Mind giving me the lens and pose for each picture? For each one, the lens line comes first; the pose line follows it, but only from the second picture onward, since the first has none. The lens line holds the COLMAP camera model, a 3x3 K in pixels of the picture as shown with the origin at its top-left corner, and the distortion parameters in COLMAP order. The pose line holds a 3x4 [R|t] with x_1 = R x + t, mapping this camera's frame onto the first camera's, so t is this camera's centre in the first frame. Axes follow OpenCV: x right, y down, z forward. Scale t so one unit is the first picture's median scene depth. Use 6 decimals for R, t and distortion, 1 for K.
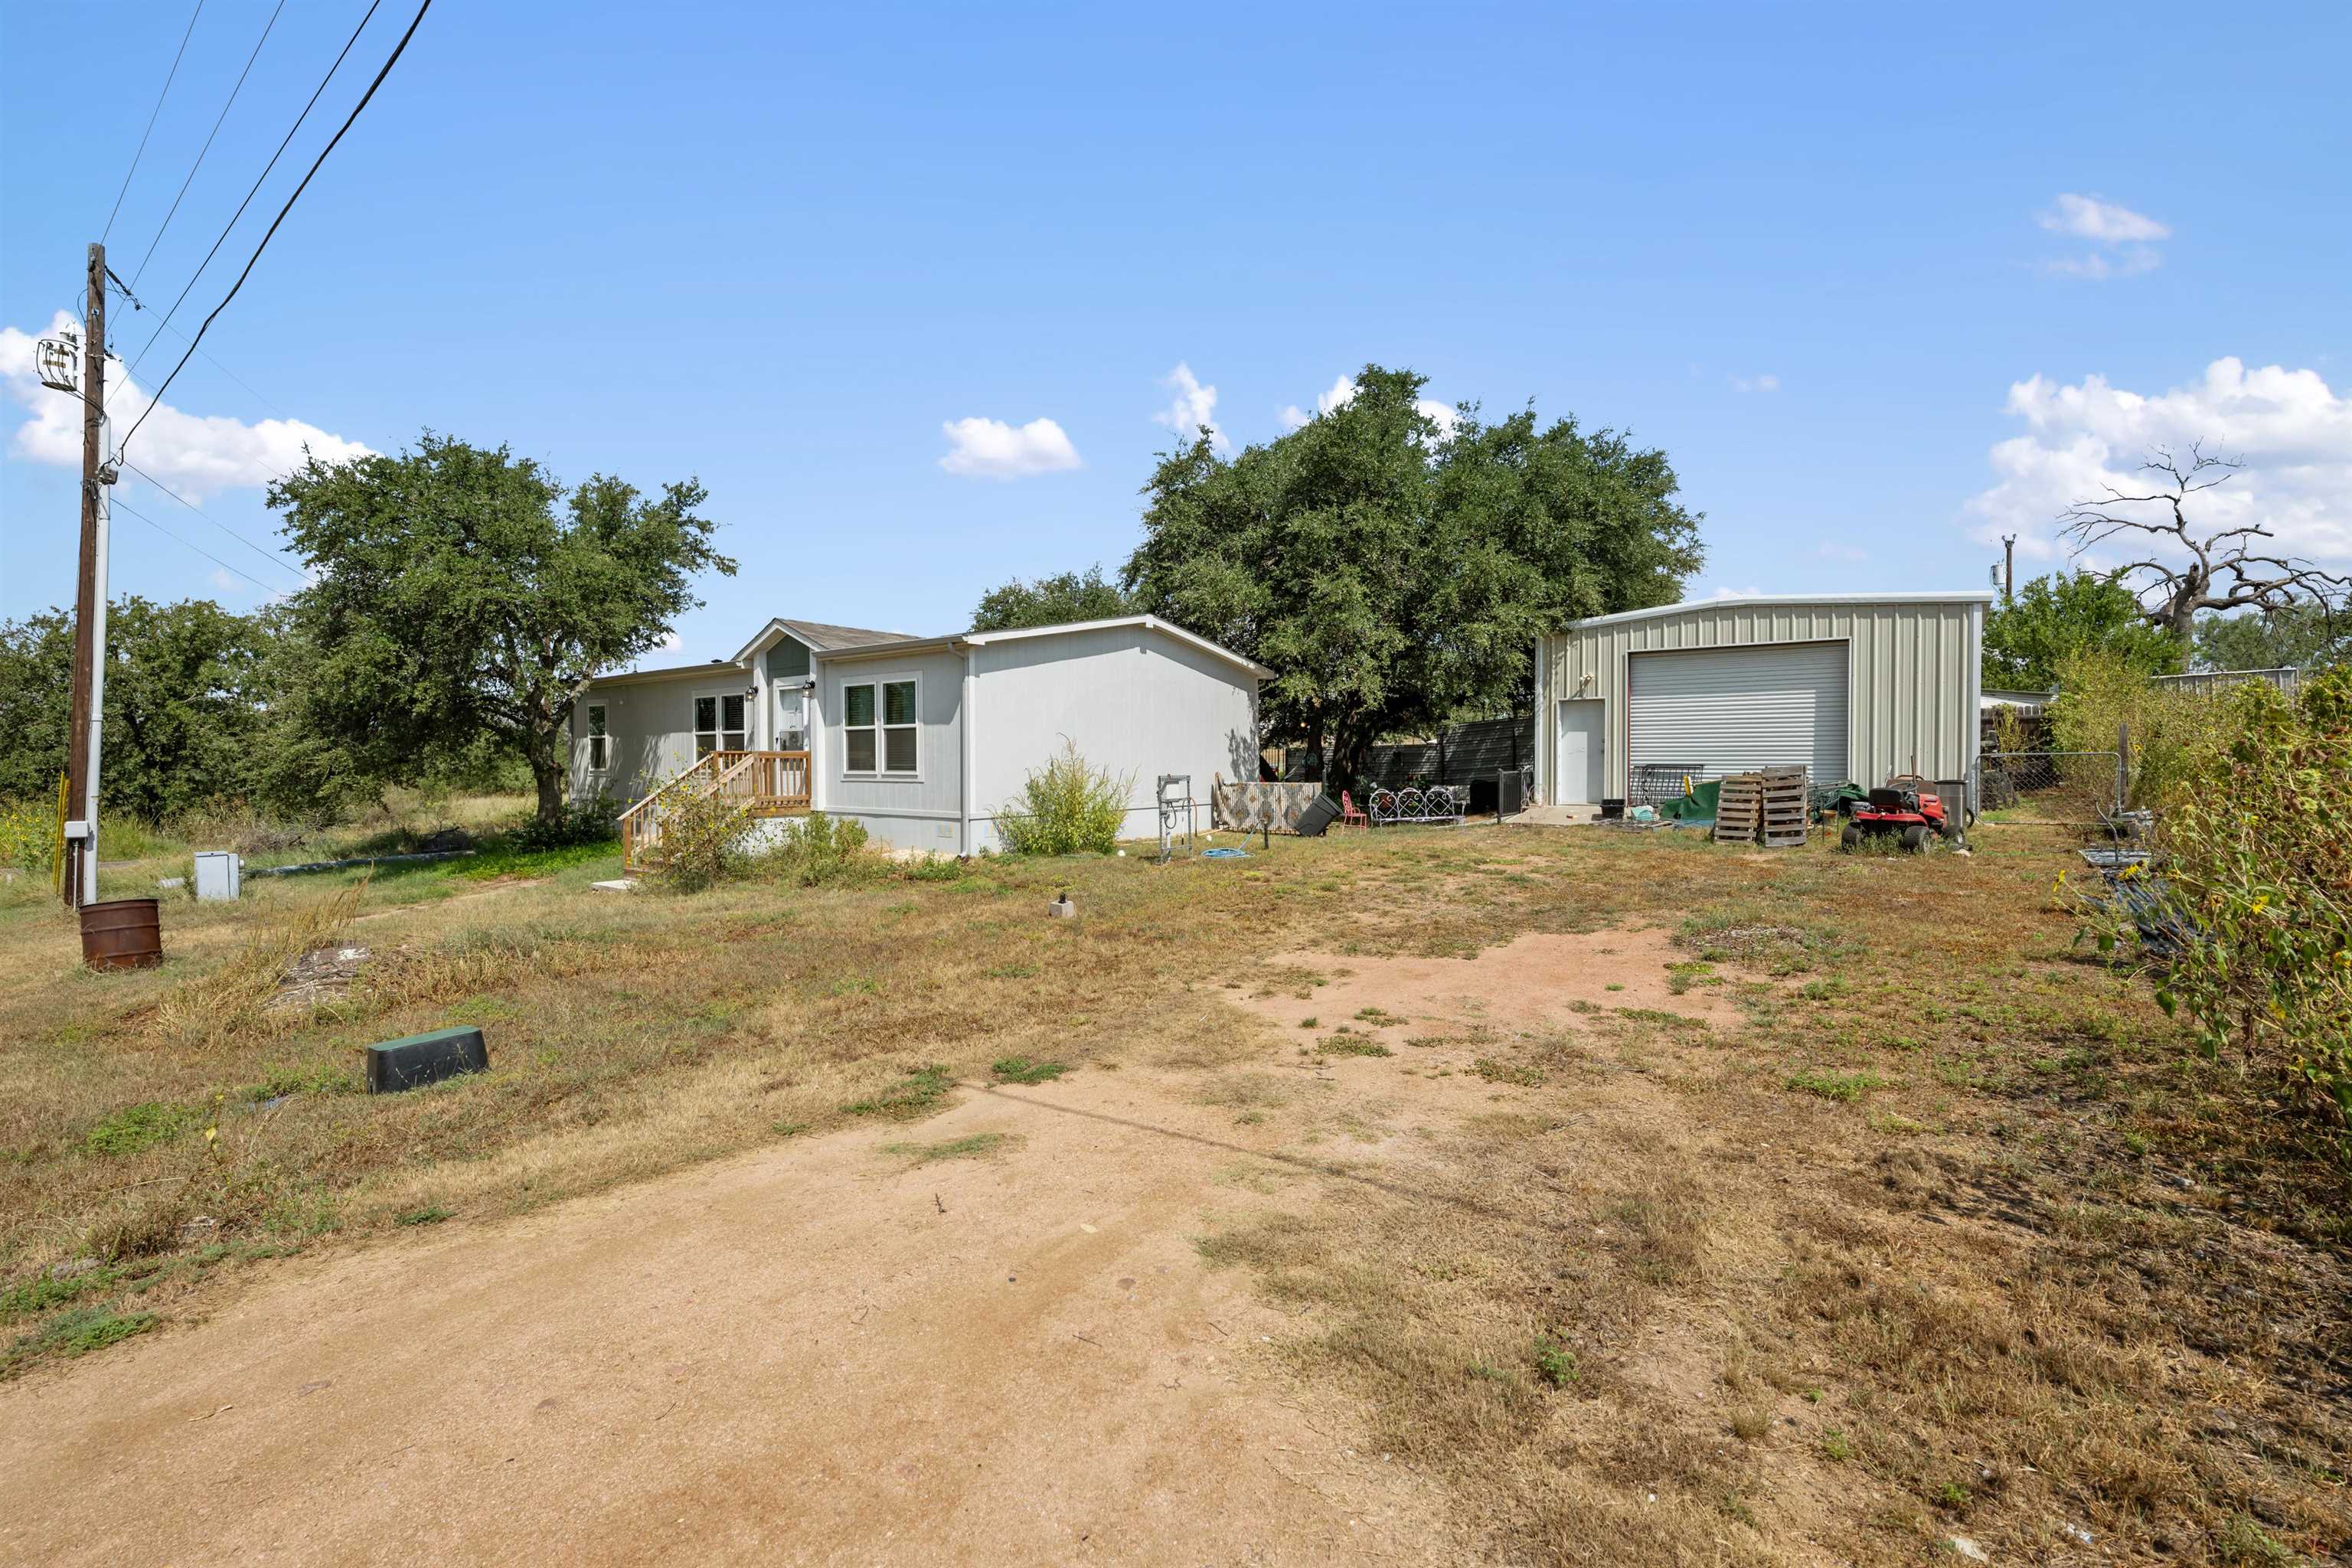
lens RADIAL K [[918.7, 0, 1178.5], [0, 918.7, 752.2], [0, 0, 1]] dist [0.000974, 0.000047]
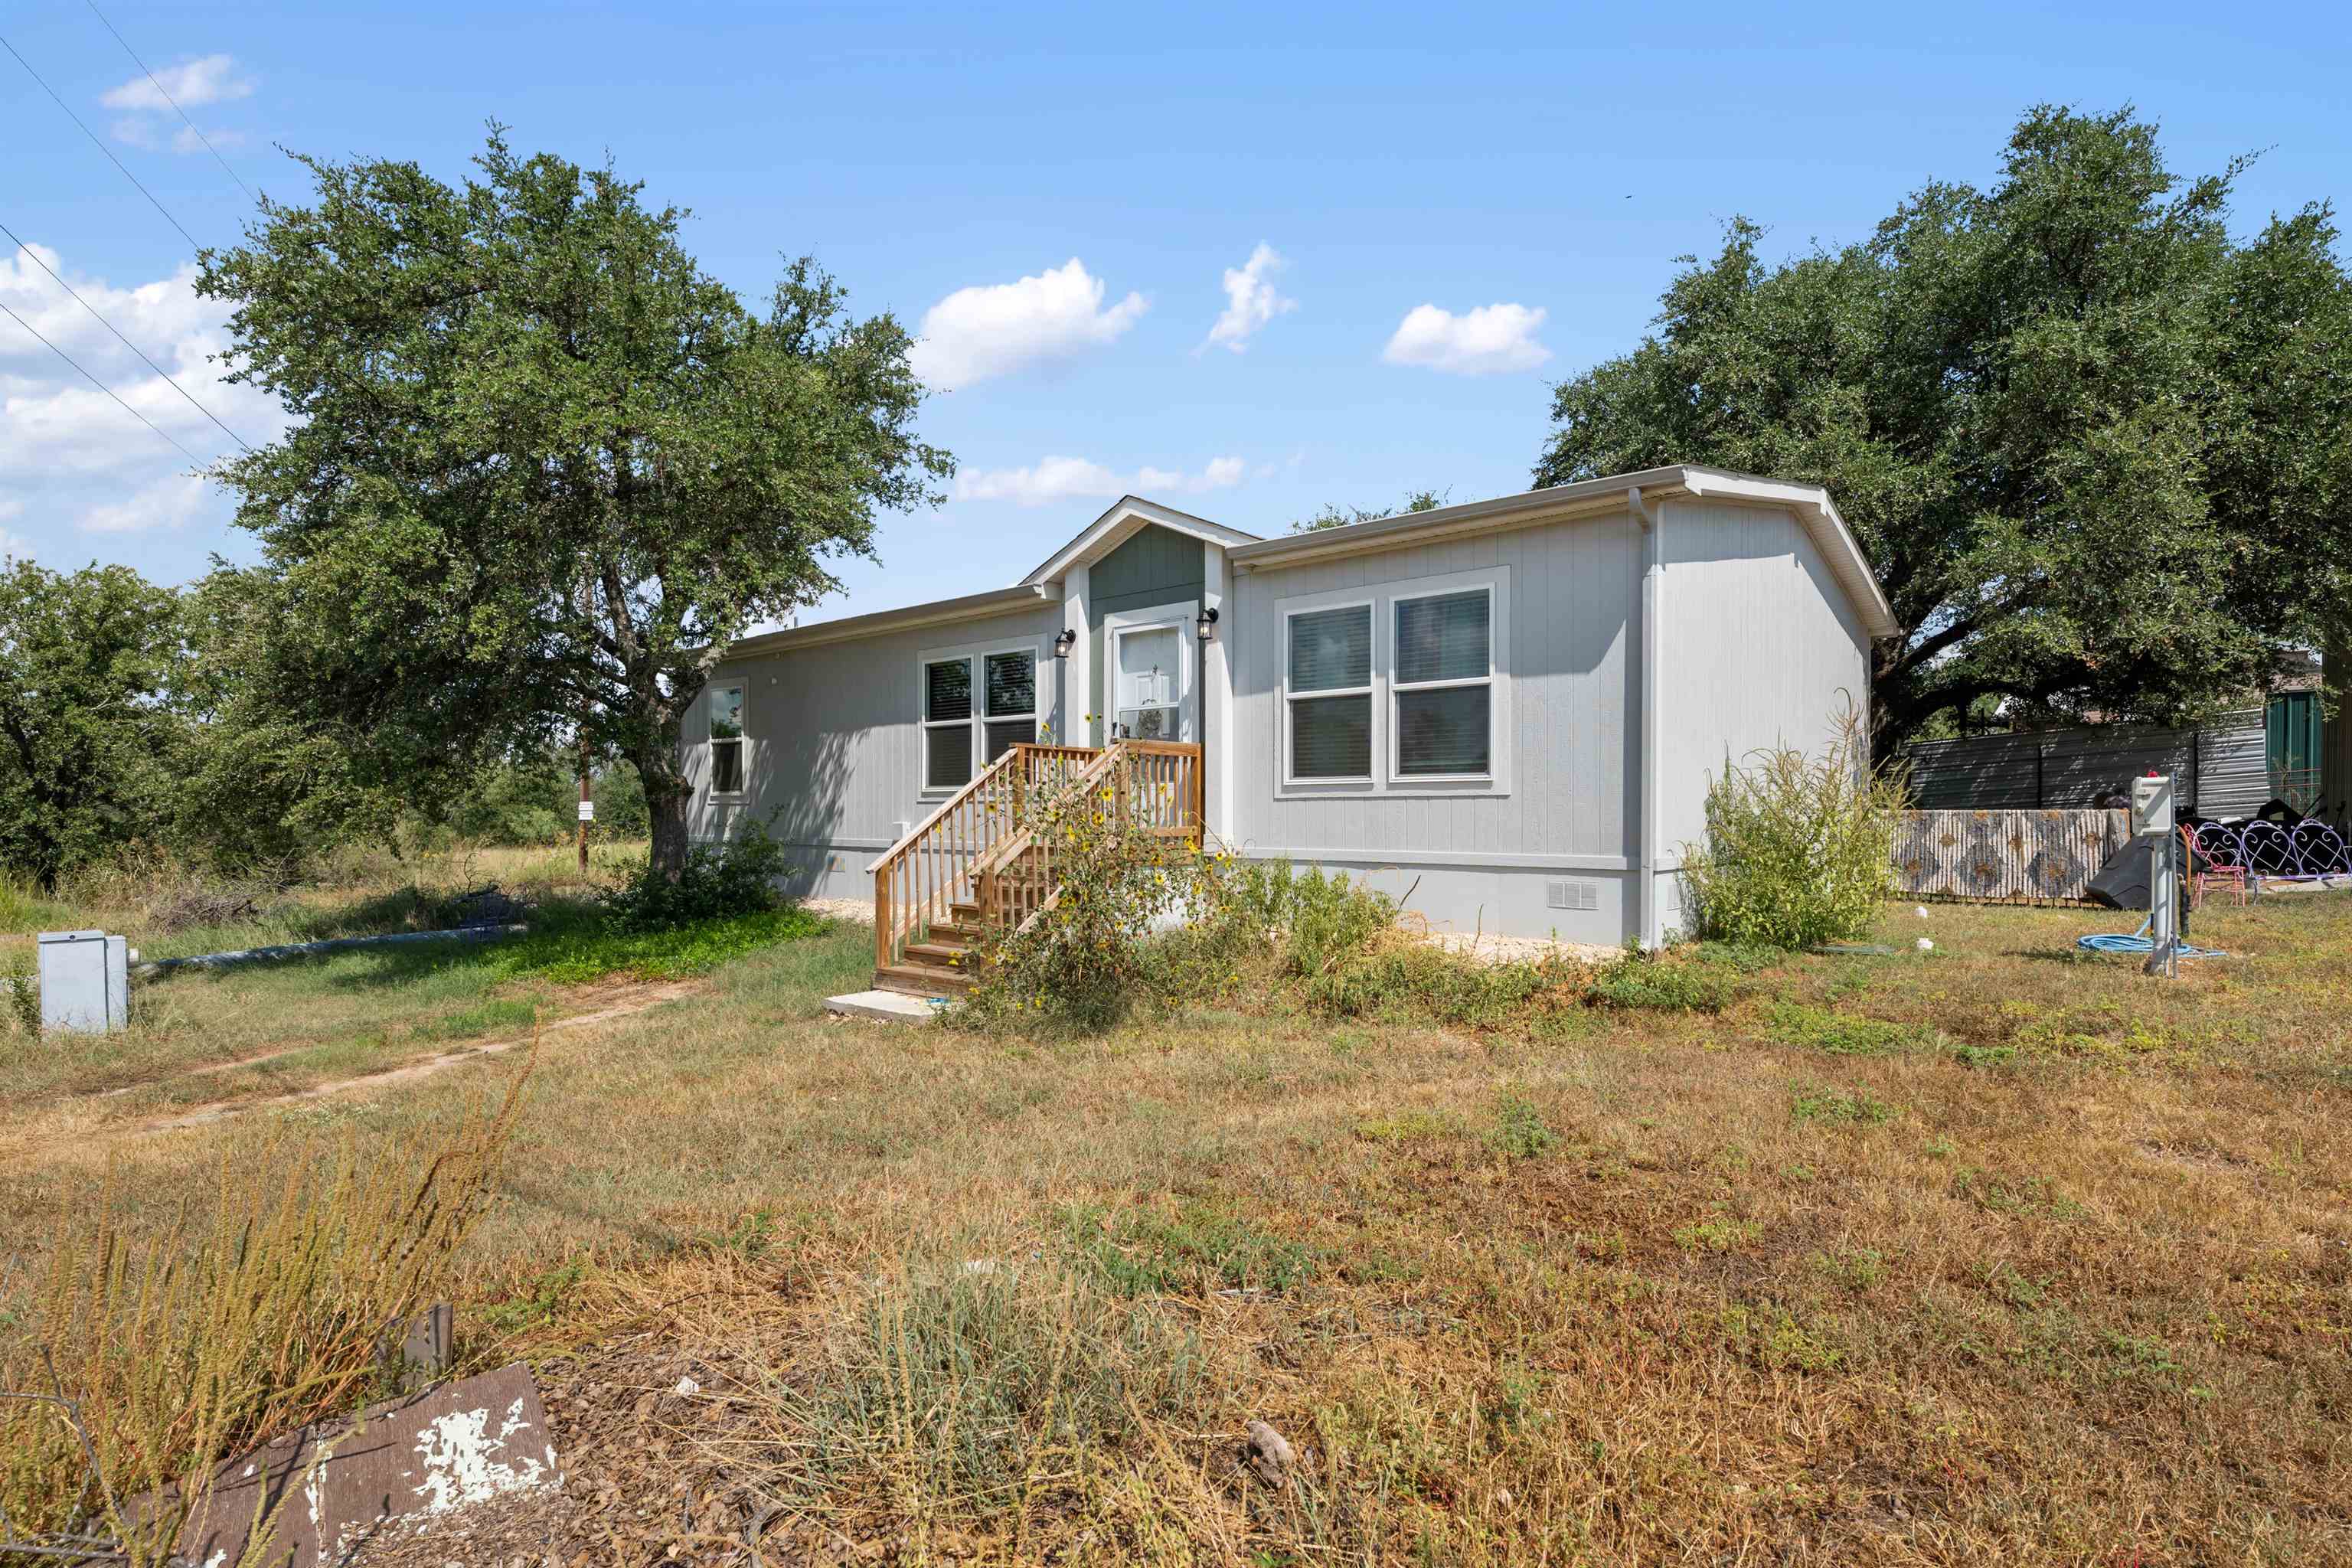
lens RADIAL K [[1004.3, 0, 1171.7], [0, 1004.3, 802.7], [0, 0, 1]] dist [0.001360, -0.000273]
pose [[0.999782, 0.002370, -0.020727, -0.377713], [-0.002543, 0.999962, -0.008319, 0.035064], [0.020707, 0.008370, 0.999751, 0.395274]]
